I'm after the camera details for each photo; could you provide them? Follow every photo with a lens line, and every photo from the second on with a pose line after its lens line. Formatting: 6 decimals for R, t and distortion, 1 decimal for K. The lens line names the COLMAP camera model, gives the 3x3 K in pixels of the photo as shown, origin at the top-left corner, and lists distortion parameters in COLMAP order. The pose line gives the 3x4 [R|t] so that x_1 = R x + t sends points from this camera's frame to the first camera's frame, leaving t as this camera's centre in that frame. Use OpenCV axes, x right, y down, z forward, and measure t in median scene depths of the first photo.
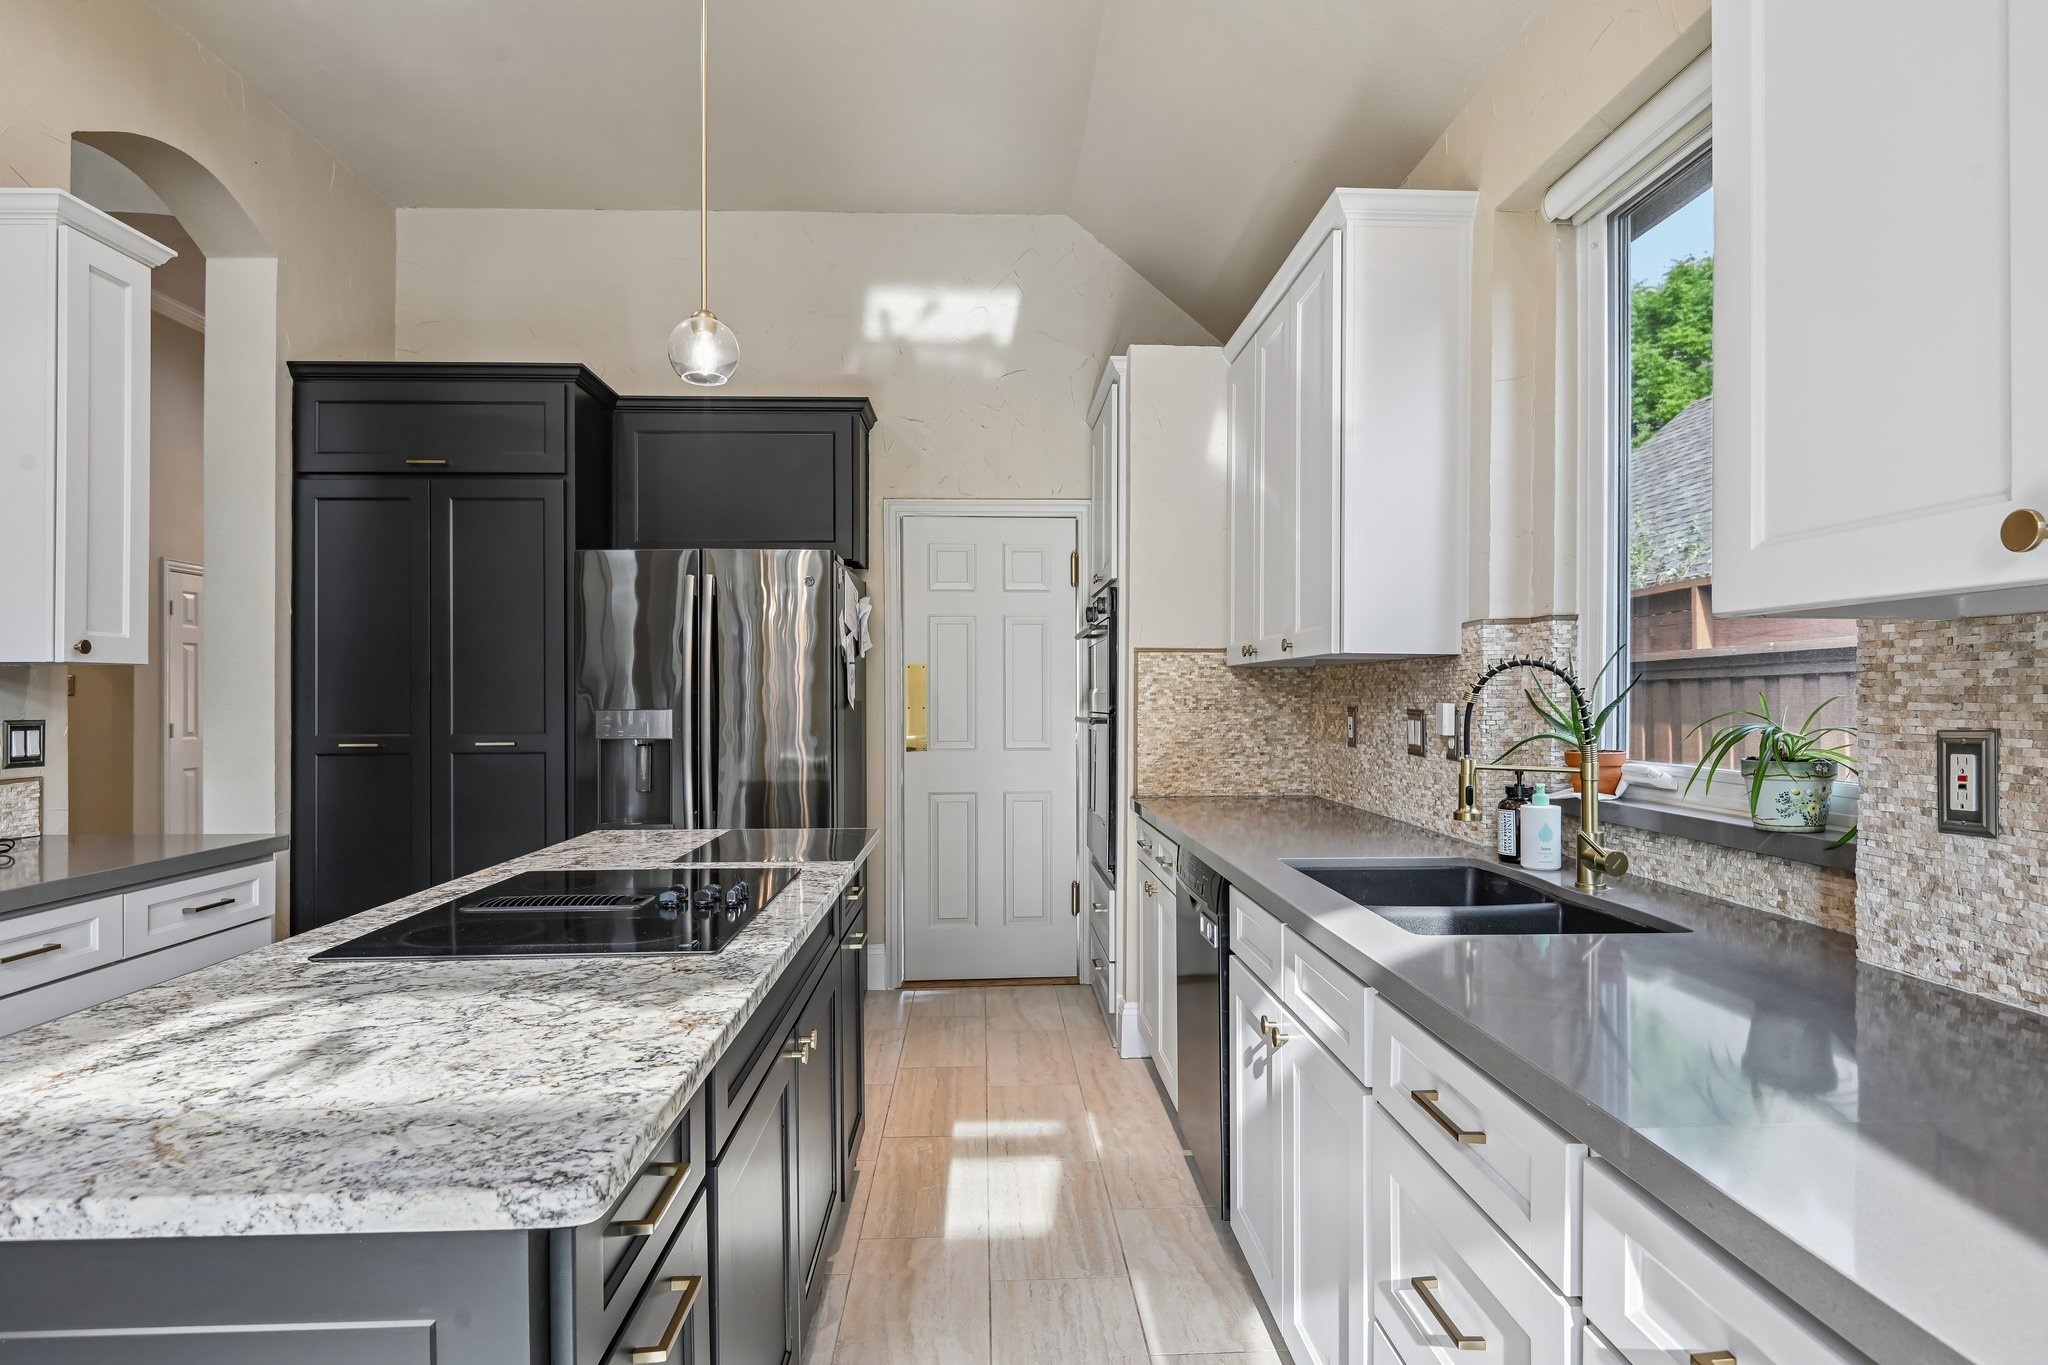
lens RADIAL K [[1112.5, 0, 1027.2], [0, 1112.5, 695.8], [0, 0, 1]] dist [0.000296, -0.009973]
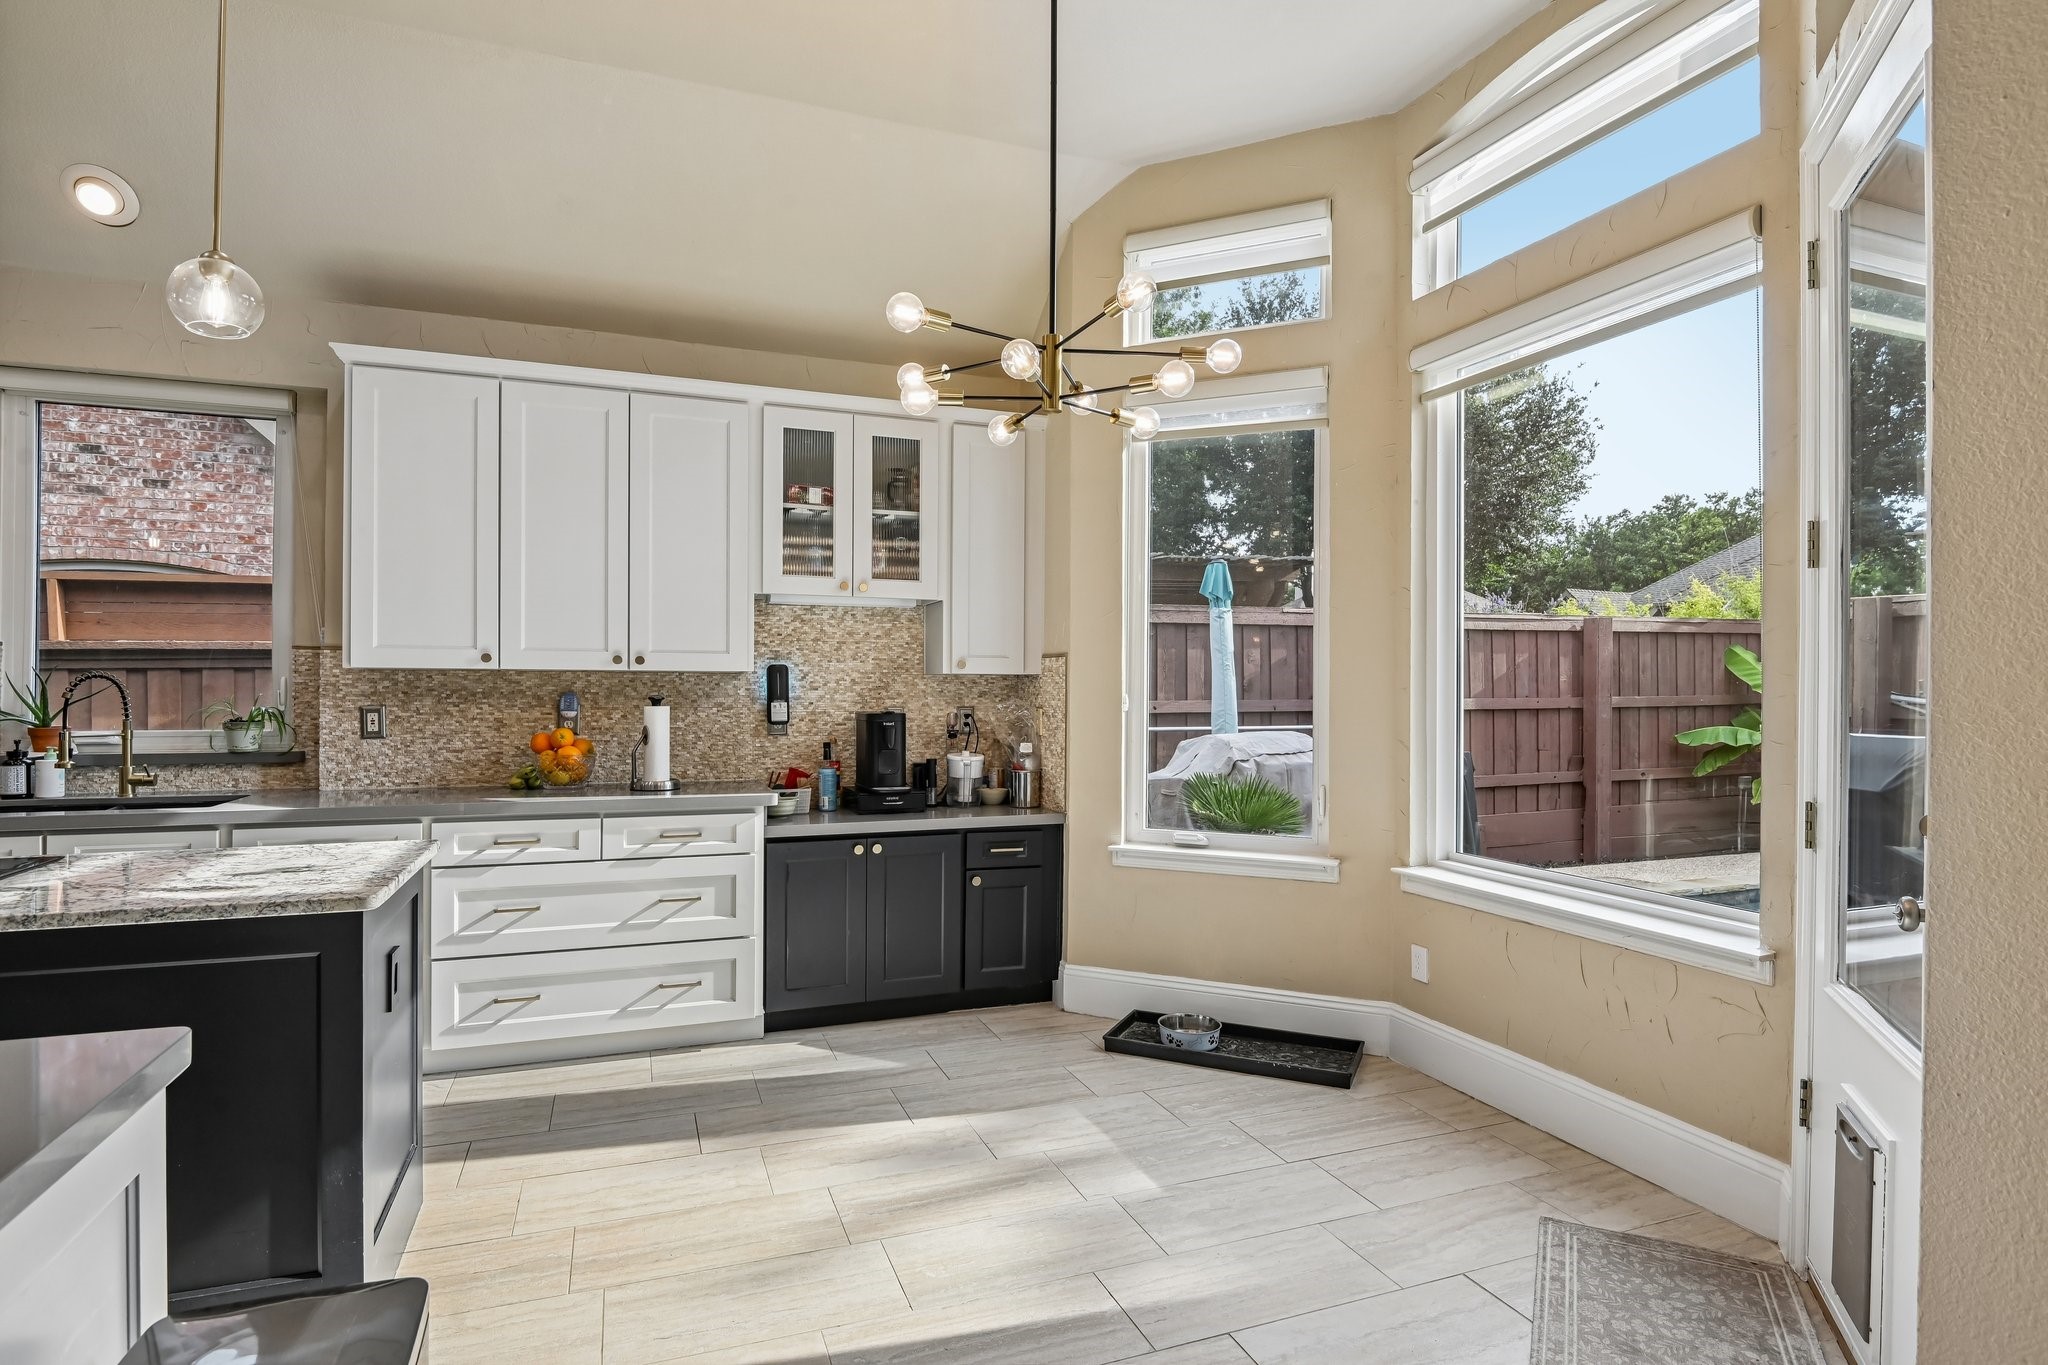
lens RADIAL K [[1112.5, 0, 1016.9], [0, 1112.5, 691.3], [0, 0, 1]] dist [0.000296, -0.009973]
pose [[-0.303255, -0.002447, 0.952906, -2.627999], [-0.003740, 0.999992, 0.001378, -0.019849], [-0.952902, -0.003146, -0.303262, 0.209010]]
